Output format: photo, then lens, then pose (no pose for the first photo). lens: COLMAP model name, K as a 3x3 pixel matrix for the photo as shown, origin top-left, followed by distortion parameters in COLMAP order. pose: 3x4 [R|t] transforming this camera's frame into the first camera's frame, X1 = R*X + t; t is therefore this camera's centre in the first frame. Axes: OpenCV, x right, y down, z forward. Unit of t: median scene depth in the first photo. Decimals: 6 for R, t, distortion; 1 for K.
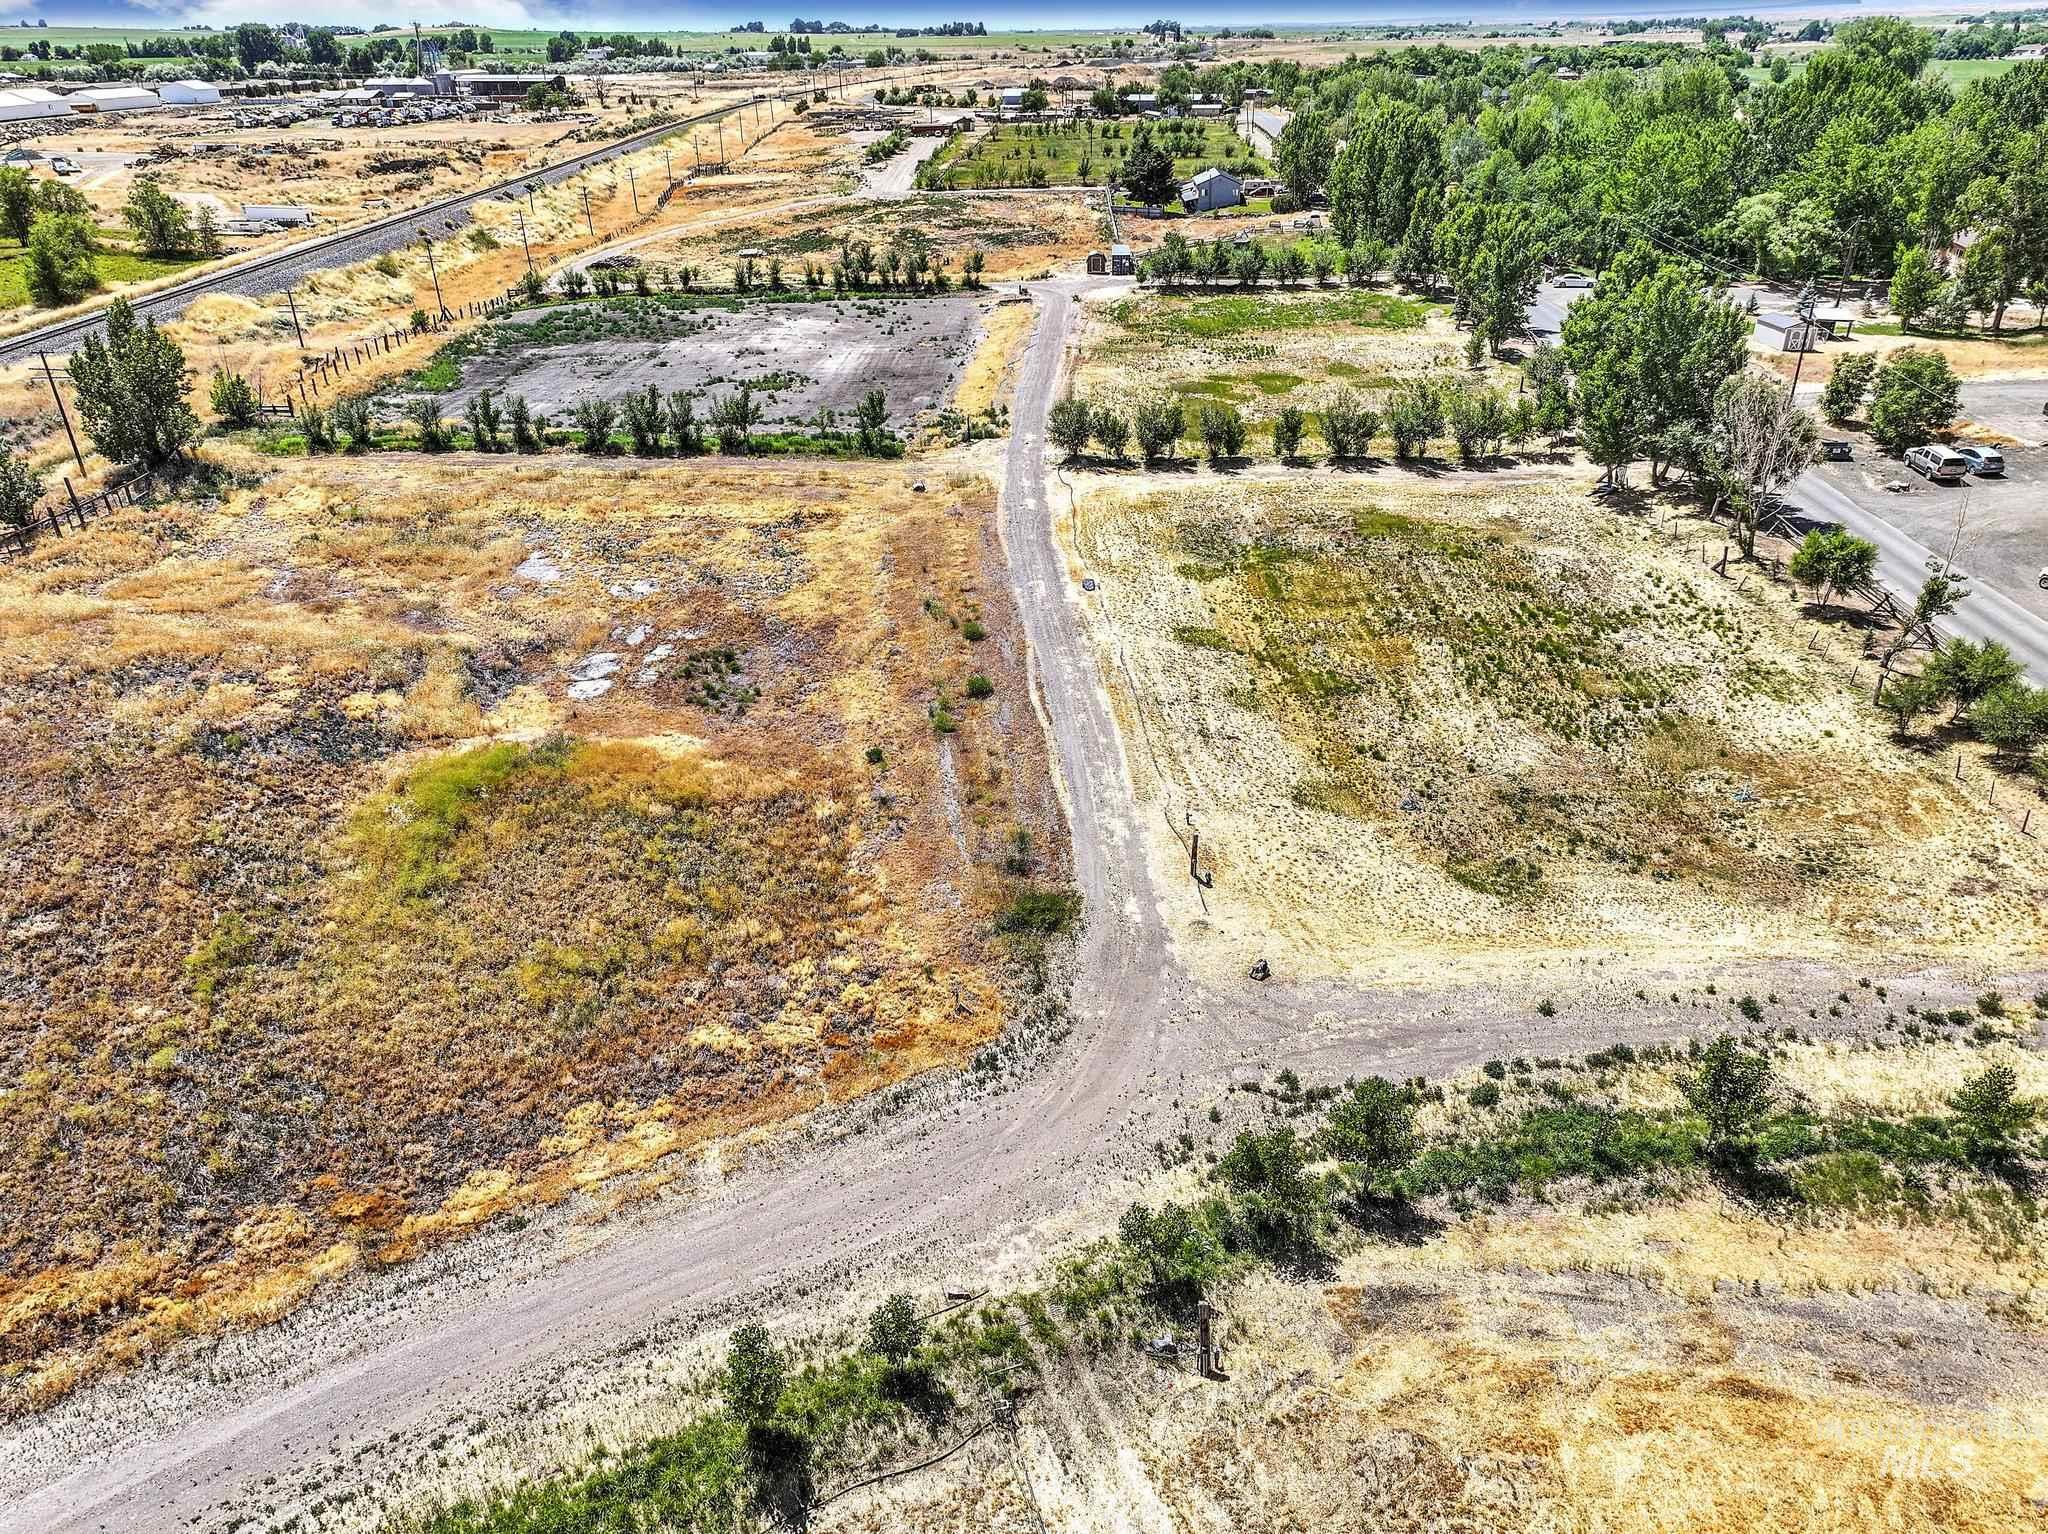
lens RADIAL K [[1418.4, 0, 998.2], [0, 1418.4, 766.6], [0, 0, 1]] dist [-0.004815, 0.021143]
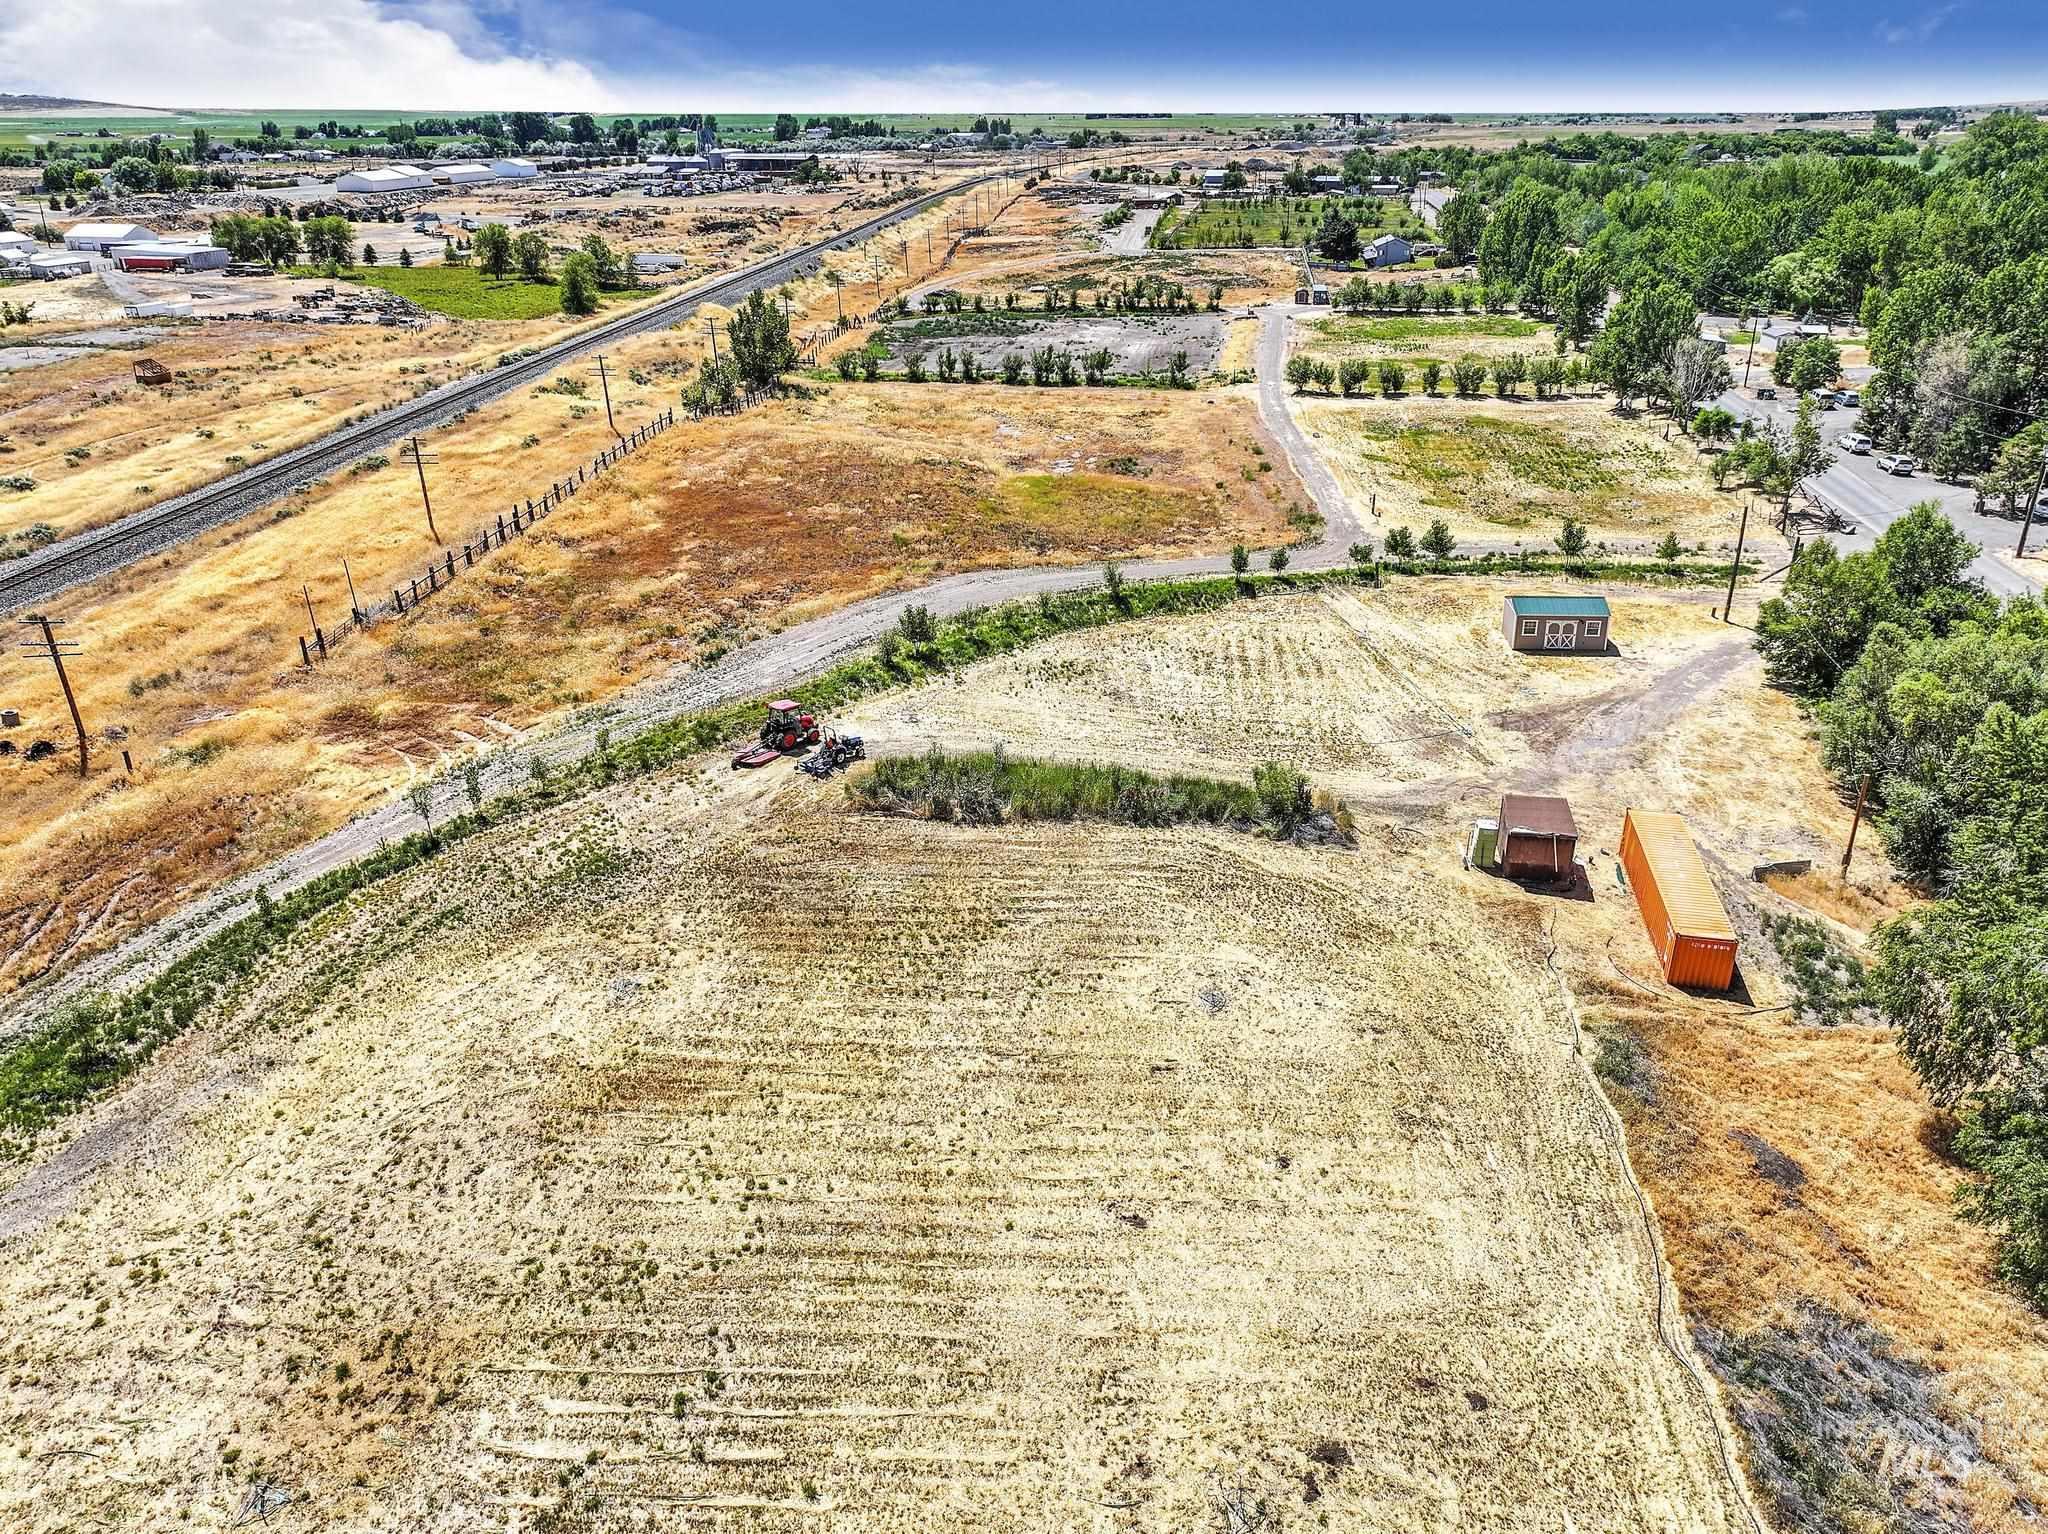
lens RADIAL K [[1466.1, 0, 1036.4], [0, 1466.1, 716.0], [0, 0, 1]] dist [-0.004987, 0.025042]
pose [[0.996170, 0.038631, -0.078438, -0.061914], [-0.045260, 0.995388, -0.084582, 0.188605], [0.074809, 0.087809, 0.993324, -0.411077]]
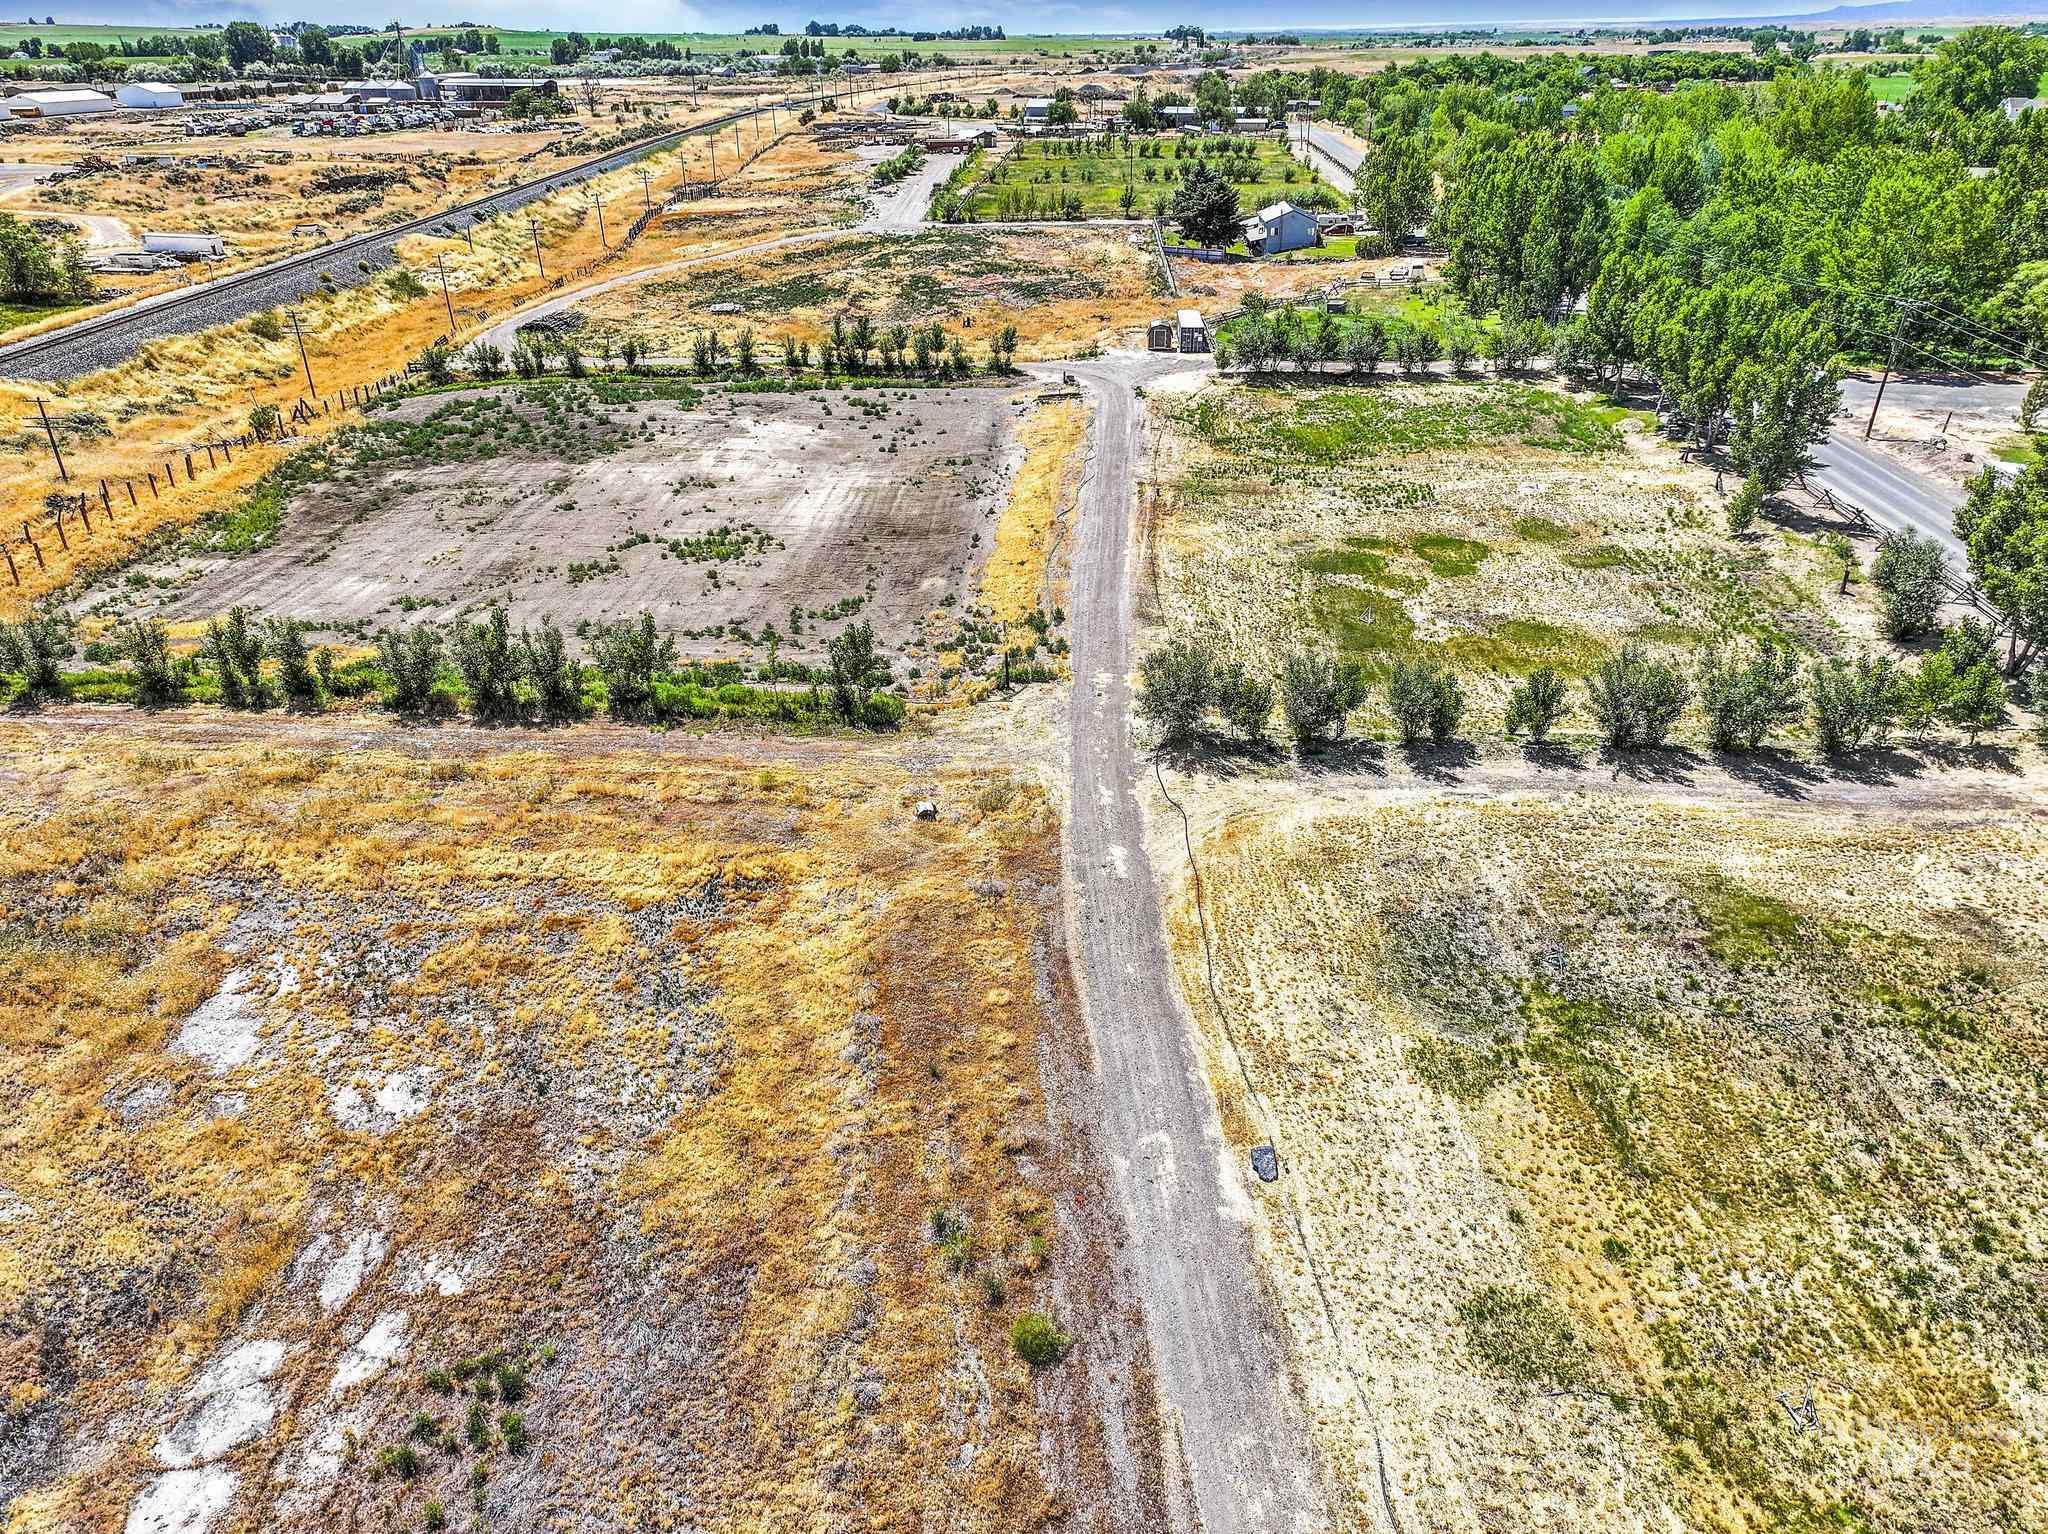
lens RADIAL K [[1418.4, 0, 998.2], [0, 1418.4, 766.6], [0, 0, 1]] dist [-0.004815, 0.021143]
pose [[0.999921, 0.010767, -0.006552, -0.012347], [-0.010782, 0.999939, -0.002209, -0.118488], [0.006528, 0.002280, 0.999976, 0.225405]]
